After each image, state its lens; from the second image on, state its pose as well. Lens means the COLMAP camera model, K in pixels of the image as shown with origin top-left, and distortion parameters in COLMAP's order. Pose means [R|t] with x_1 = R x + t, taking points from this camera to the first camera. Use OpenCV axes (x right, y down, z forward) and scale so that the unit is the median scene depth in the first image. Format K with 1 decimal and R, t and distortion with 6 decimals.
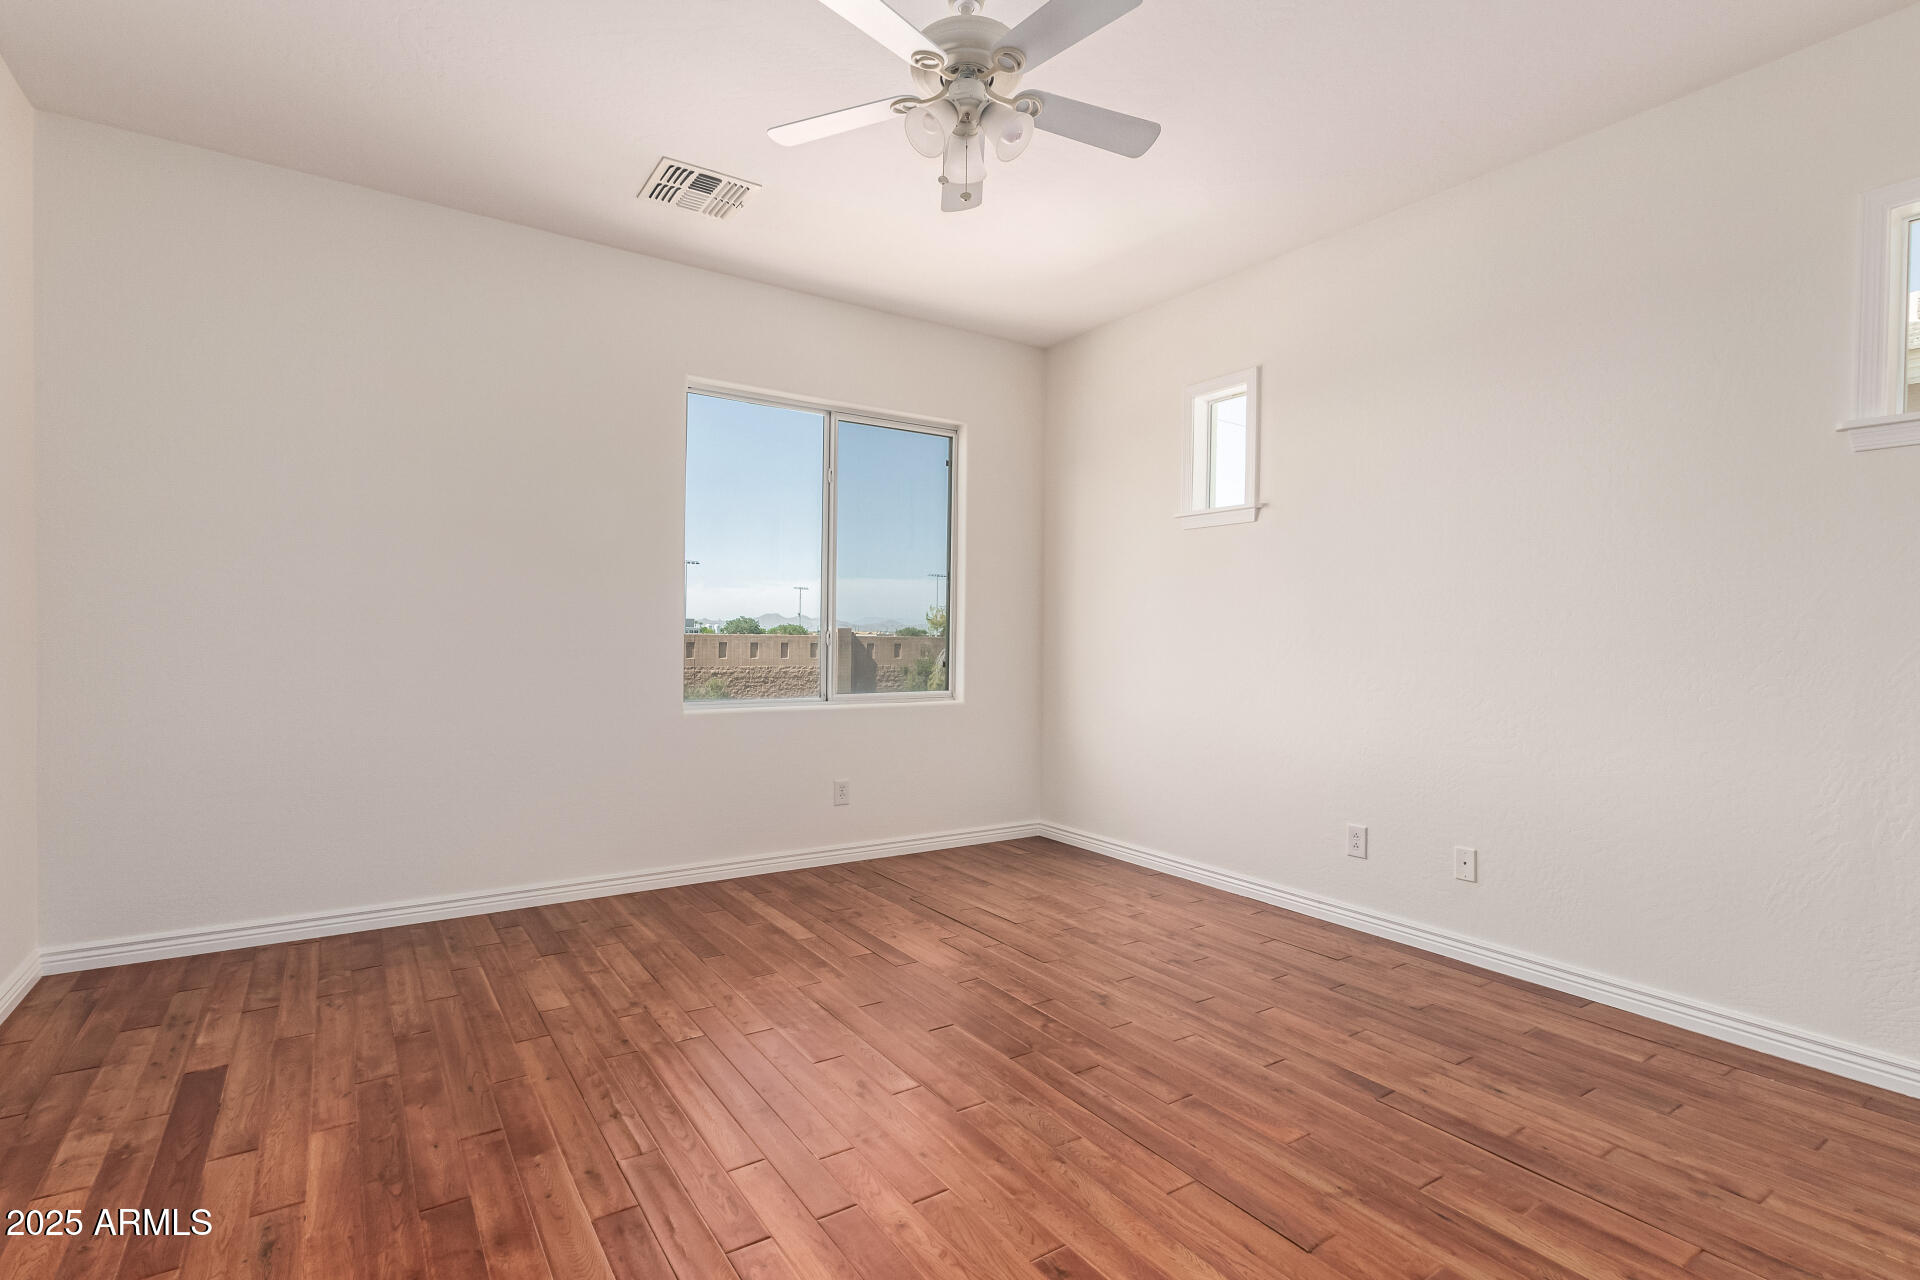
lens RADIAL K [[912.0, 0, 965.7], [0, 912.0, 646.7], [0, 0, 1]] dist [0.005115, -0.001341]
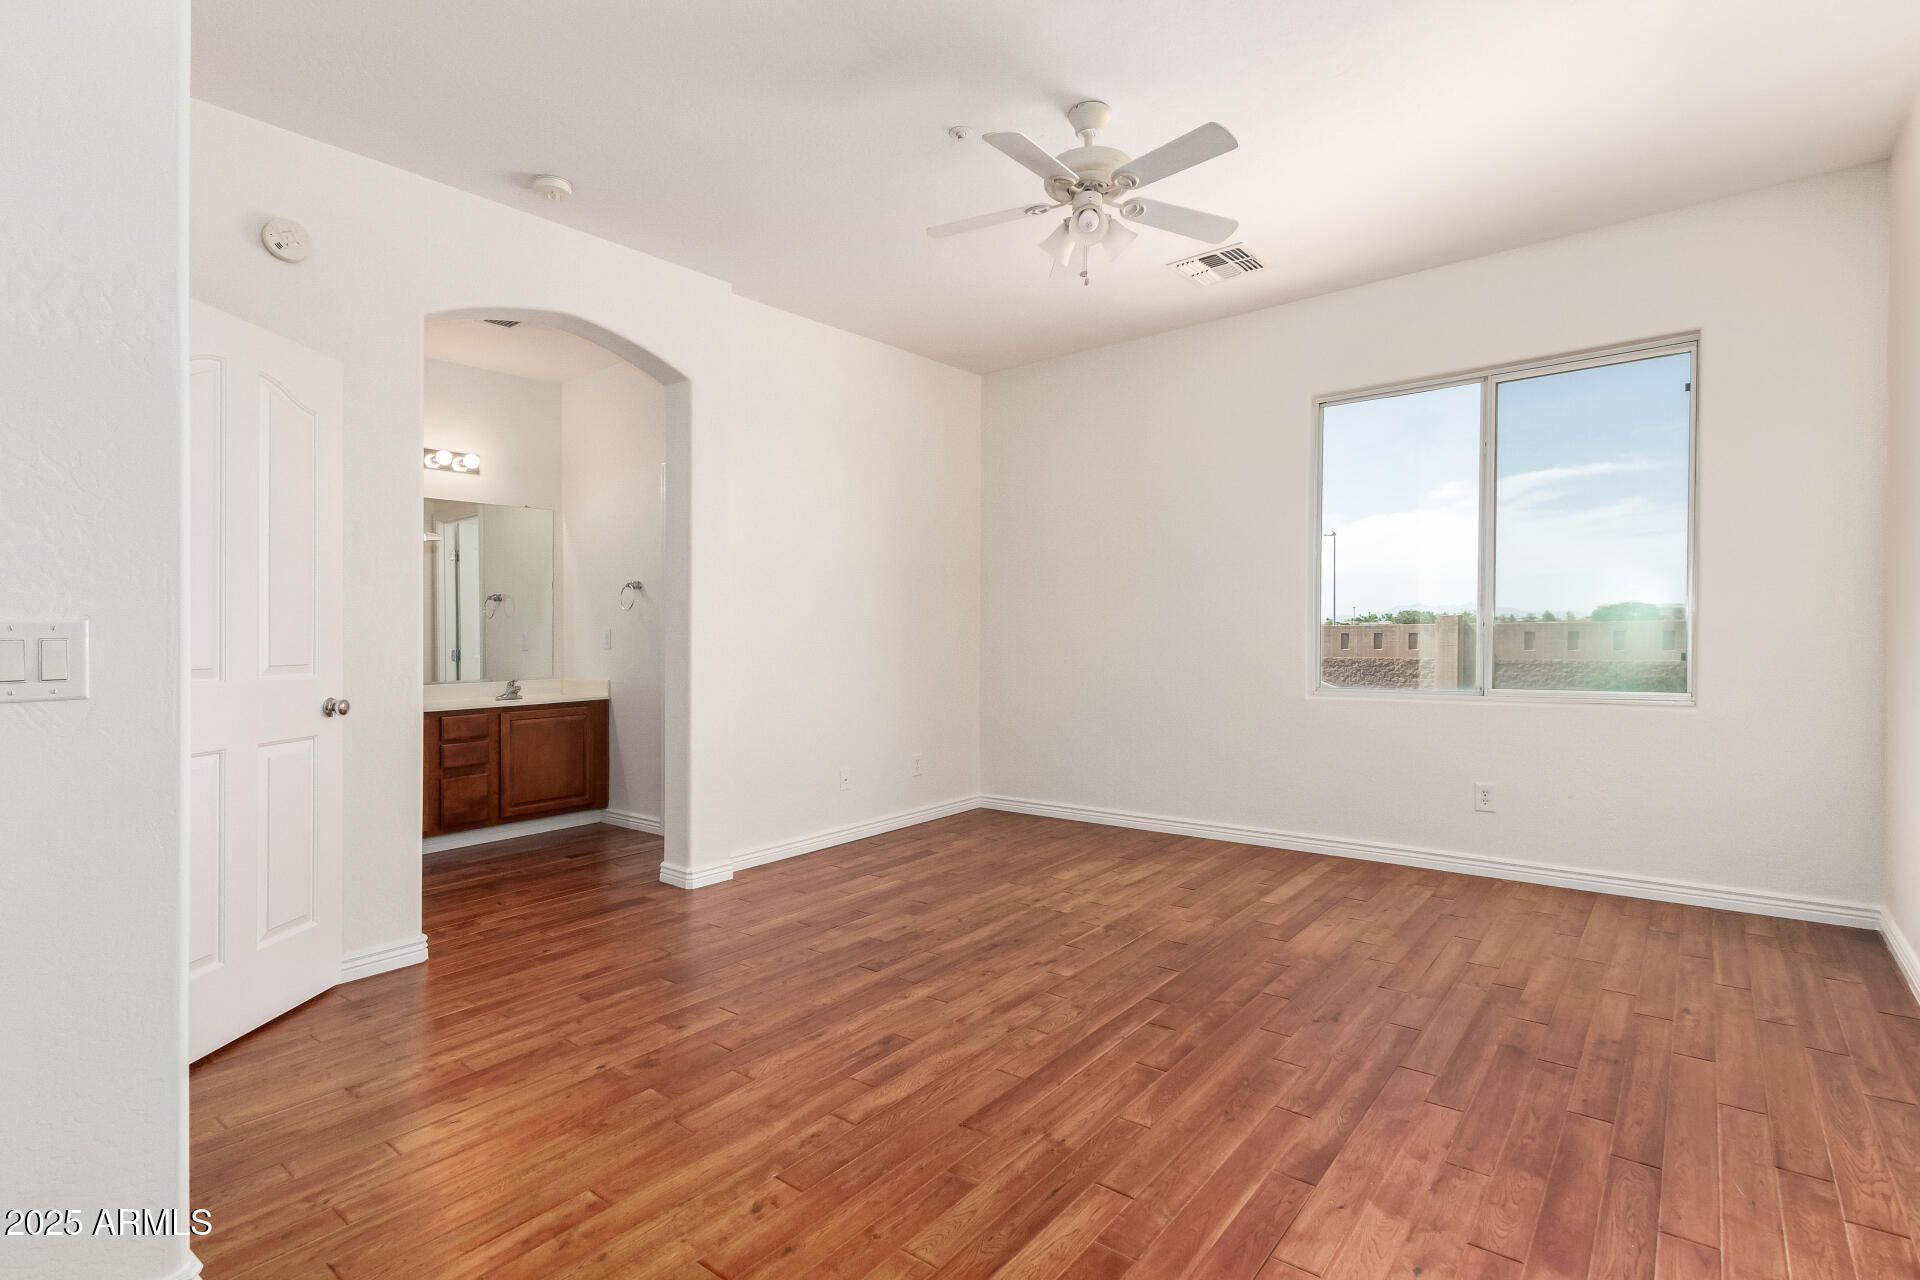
lens RADIAL K [[912.0, 0, 941.6], [0, 912.0, 624.6], [0, 0, 1]] dist [0.005115, -0.001341]
pose [[0.287873, -0.023549, -0.957379, 0.983697], [0.011277, 0.999712, -0.021199, 0.002805], [0.957602, -0.004694, 0.288055, 0.385672]]
